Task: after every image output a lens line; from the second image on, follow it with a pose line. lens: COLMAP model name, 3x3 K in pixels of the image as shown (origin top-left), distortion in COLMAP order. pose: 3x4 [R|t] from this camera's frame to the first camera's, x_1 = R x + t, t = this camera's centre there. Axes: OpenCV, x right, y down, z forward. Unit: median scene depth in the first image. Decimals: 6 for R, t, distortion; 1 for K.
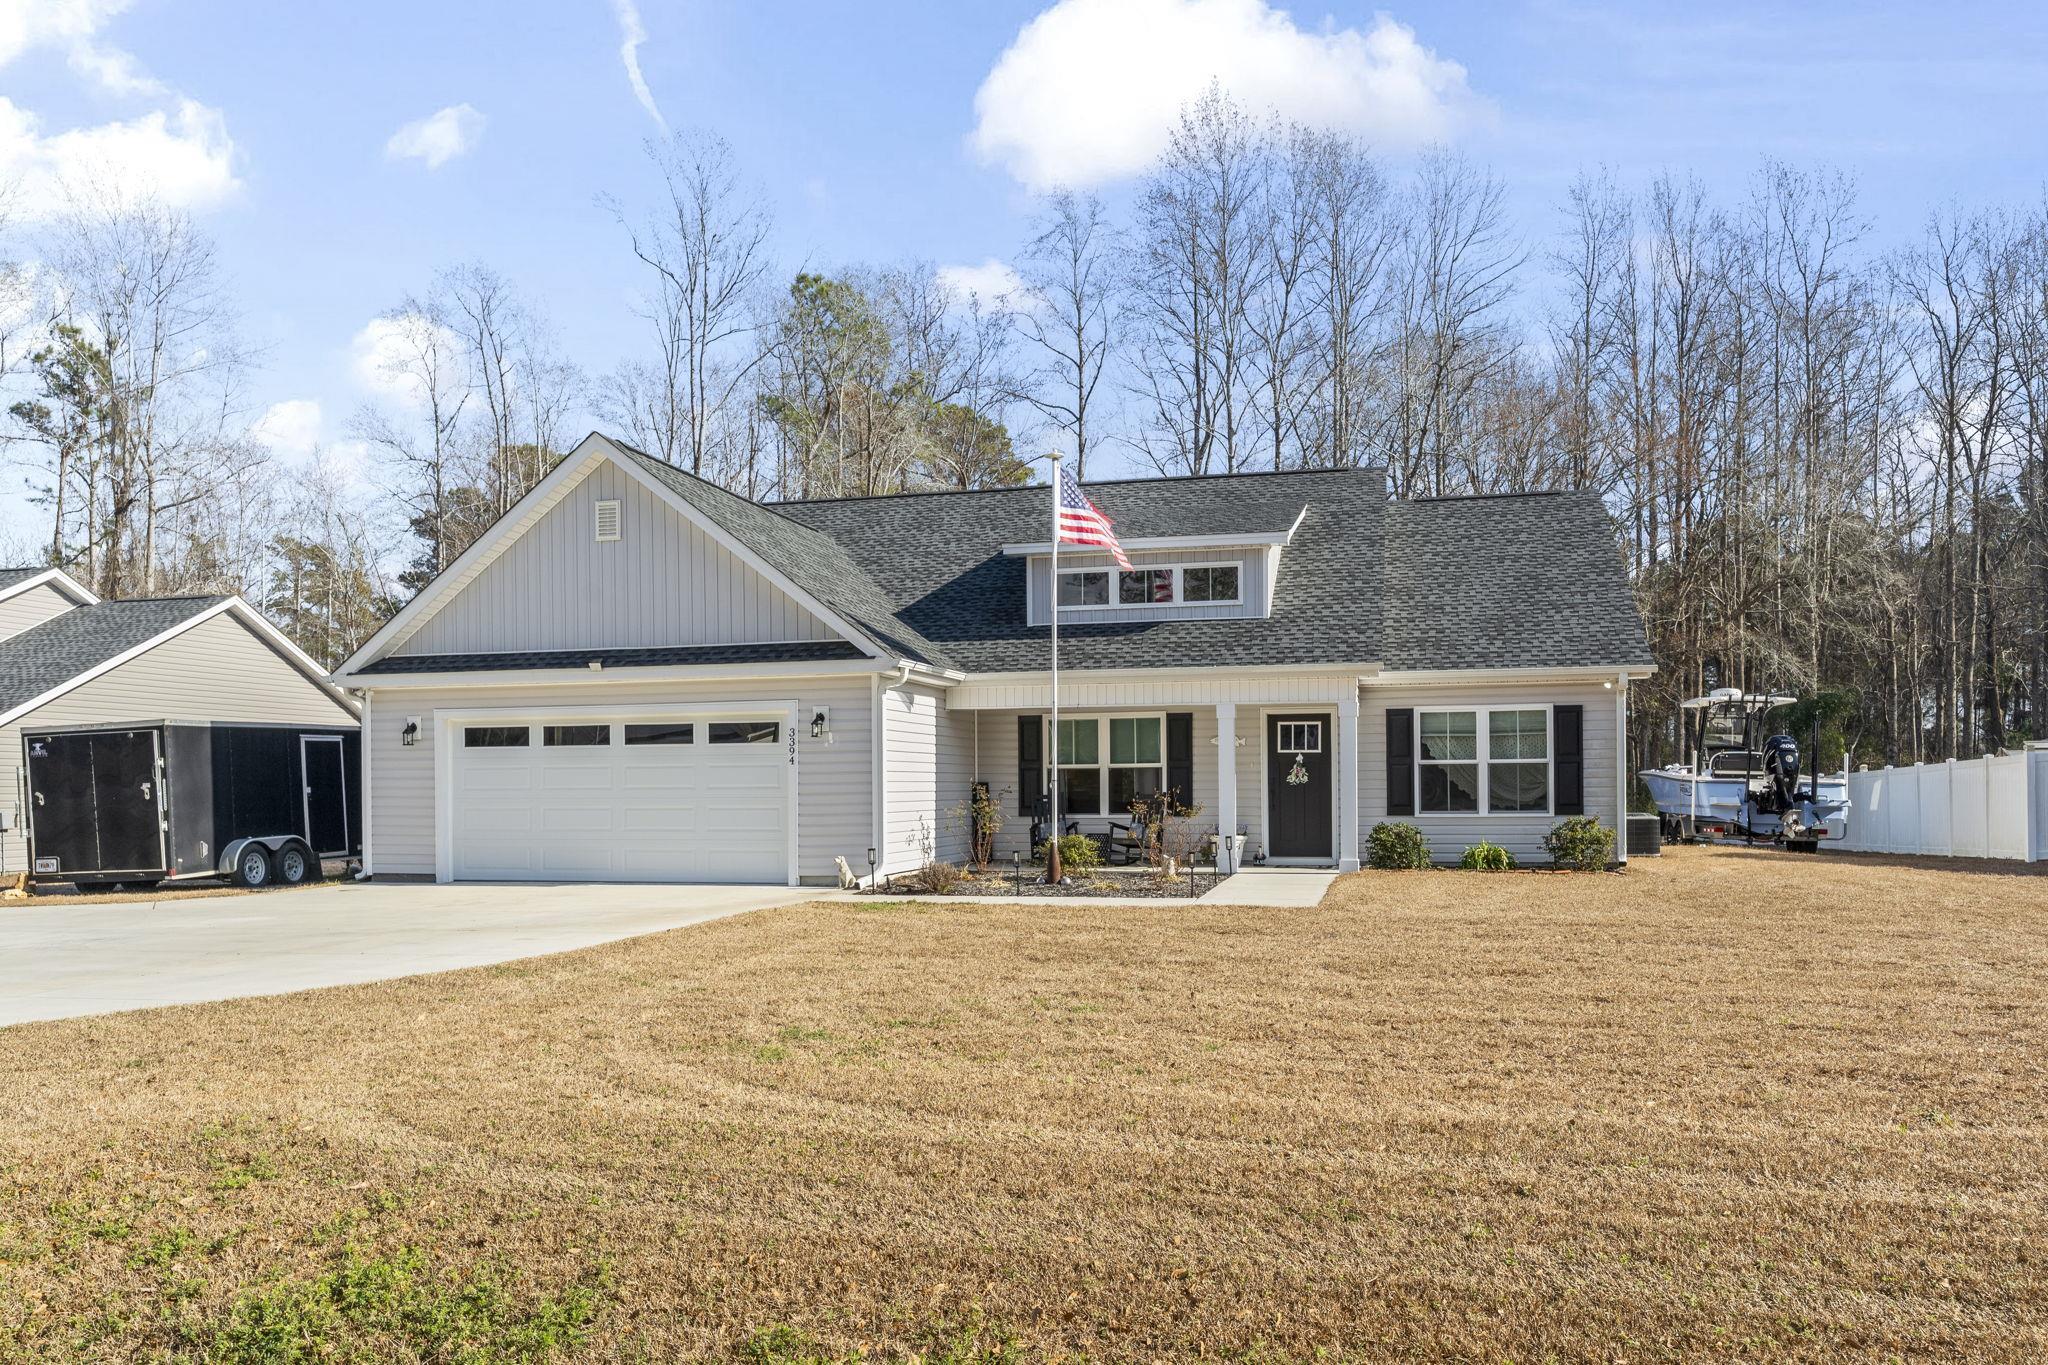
lens RADIAL K [[1701.7, 0, 1029.5], [0, 1701.7, 804.0], [0, 0, 1]] dist [0.003038, -0.005752]
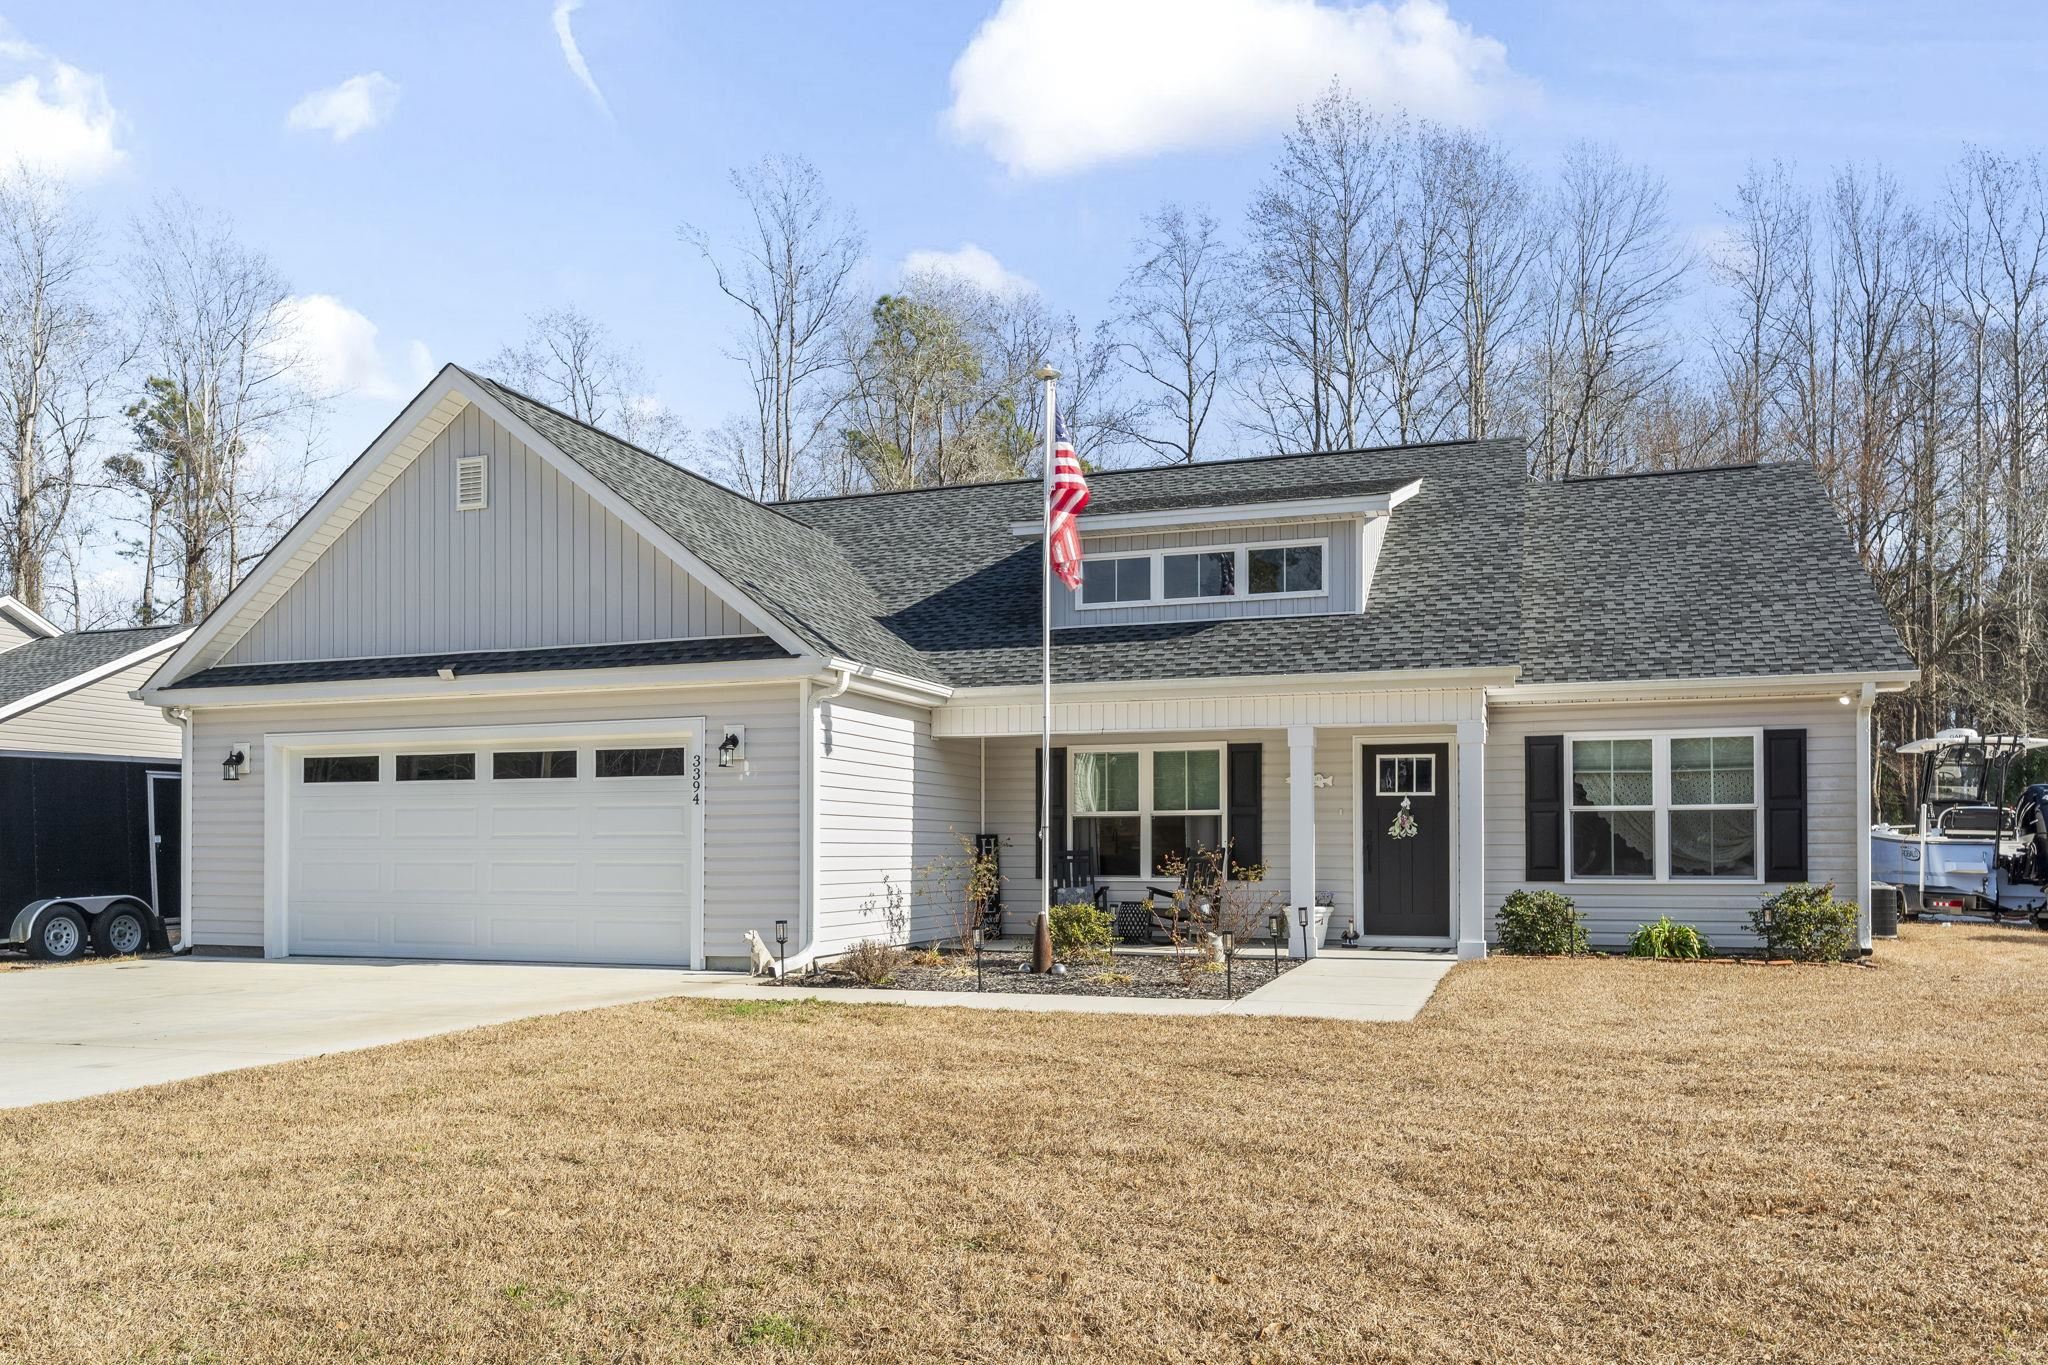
lens RADIAL K [[1622.9, 0, 1015.3], [0, 1622.9, 847.7], [0, 0, 1]] dist [-0.001449, 0.020246]
pose [[0.995131, 0.005783, -0.098393, 0.059914], [-0.007175, 0.999879, -0.013805, 0.003650], [0.098301, 0.014444, 0.995052, 0.282654]]
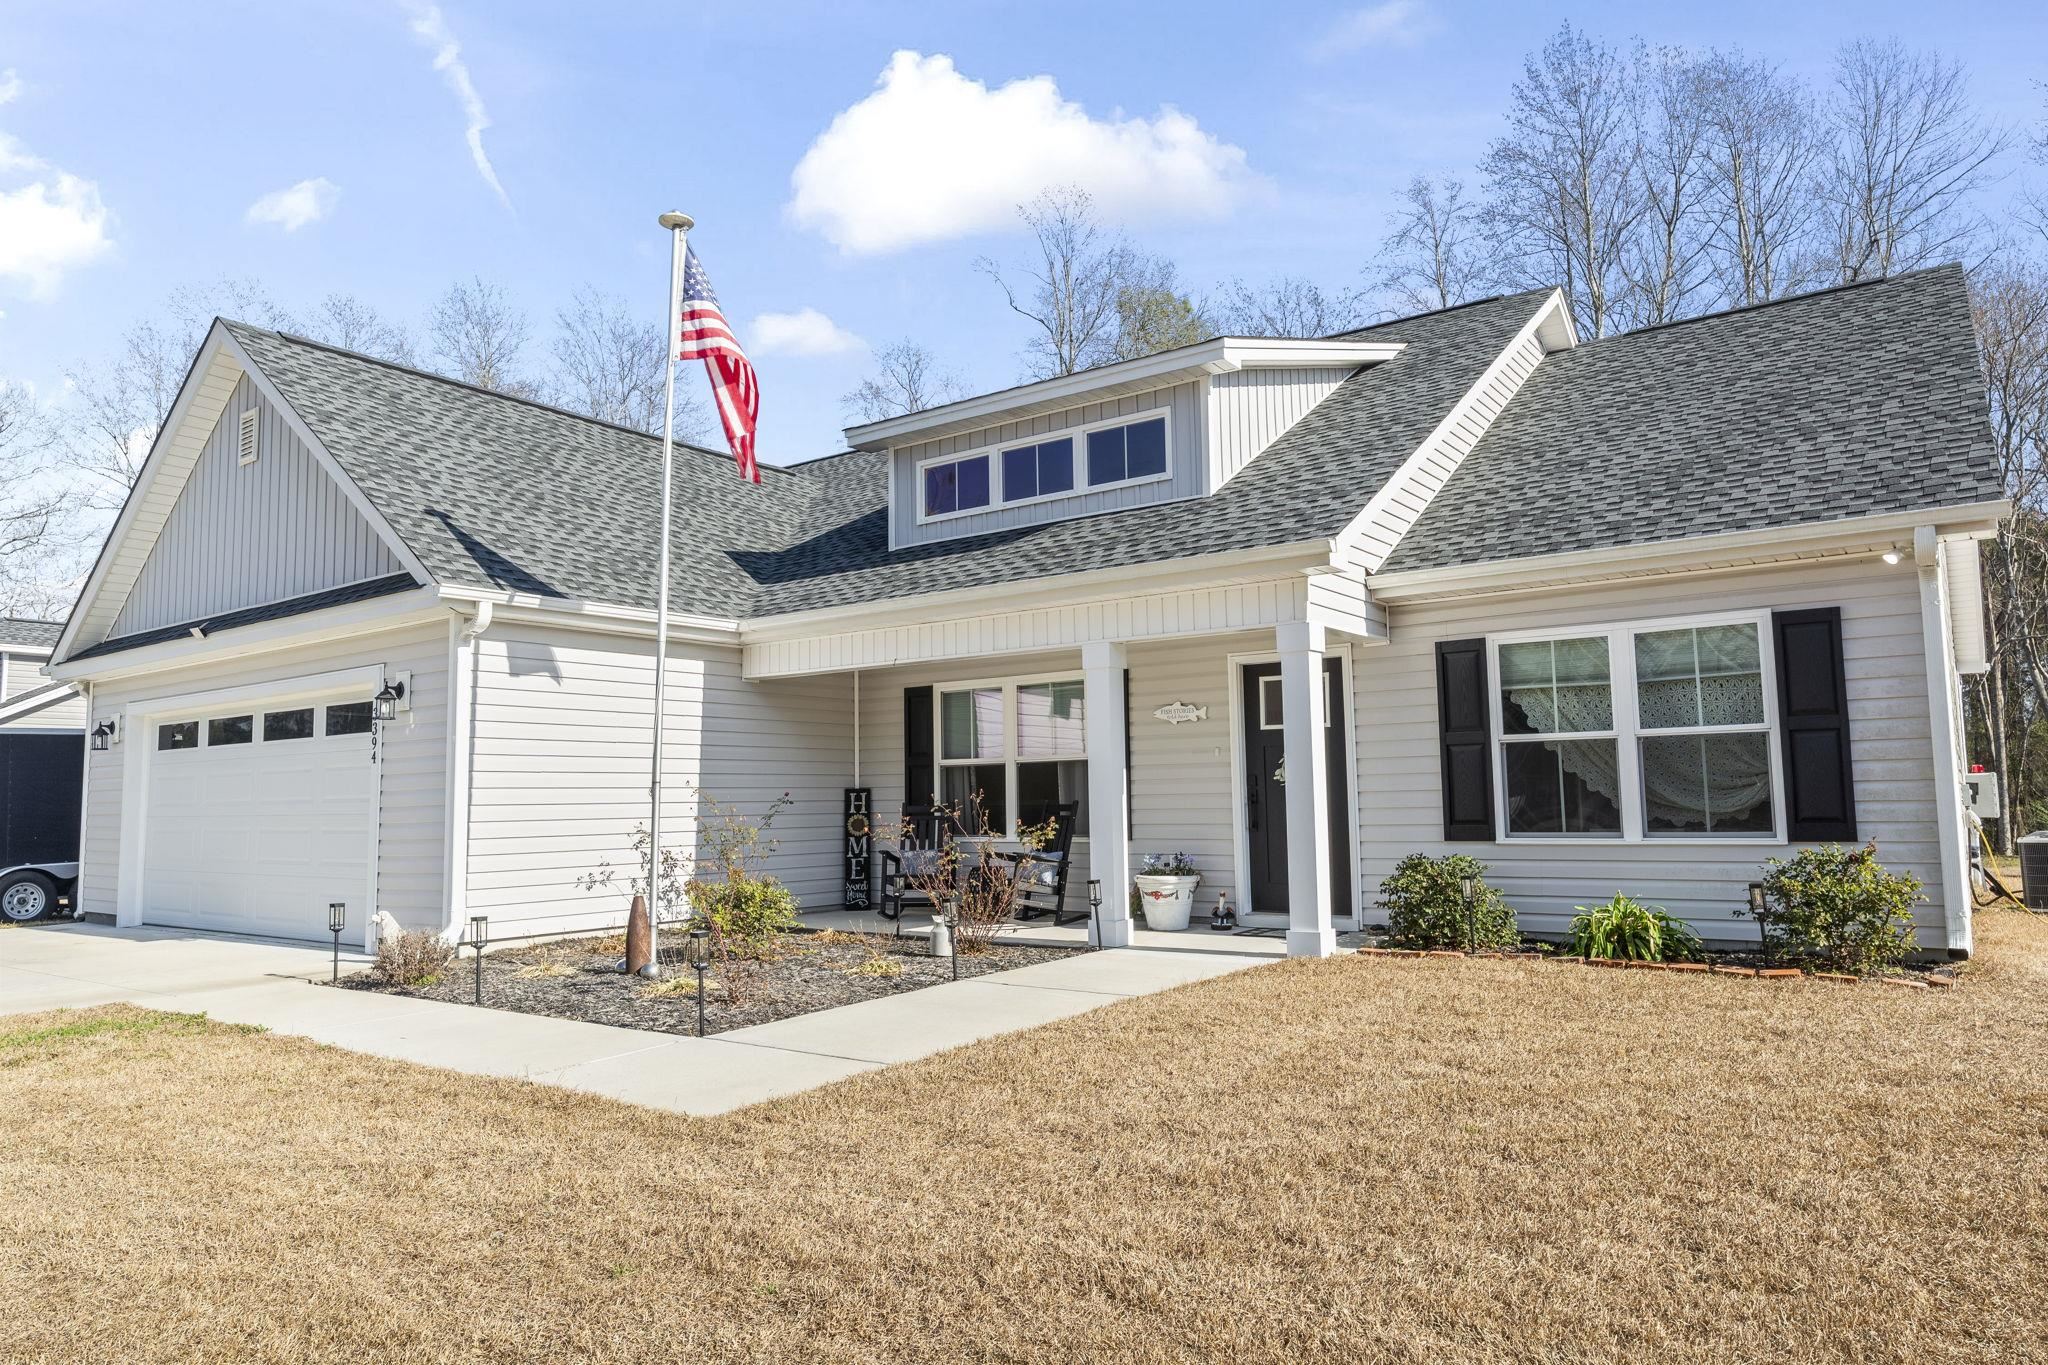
lens RADIAL K [[1354.6, 0, 1014.9], [0, 1354.6, 683.8], [0, 0, 1]] dist [0.000720, 0.003440]
pose [[0.916814, -0.043254, -0.396965, 0.259782], [0.006274, 0.995554, -0.093987, -0.003081], [0.399265, 0.083678, 0.913009, 0.559725]]
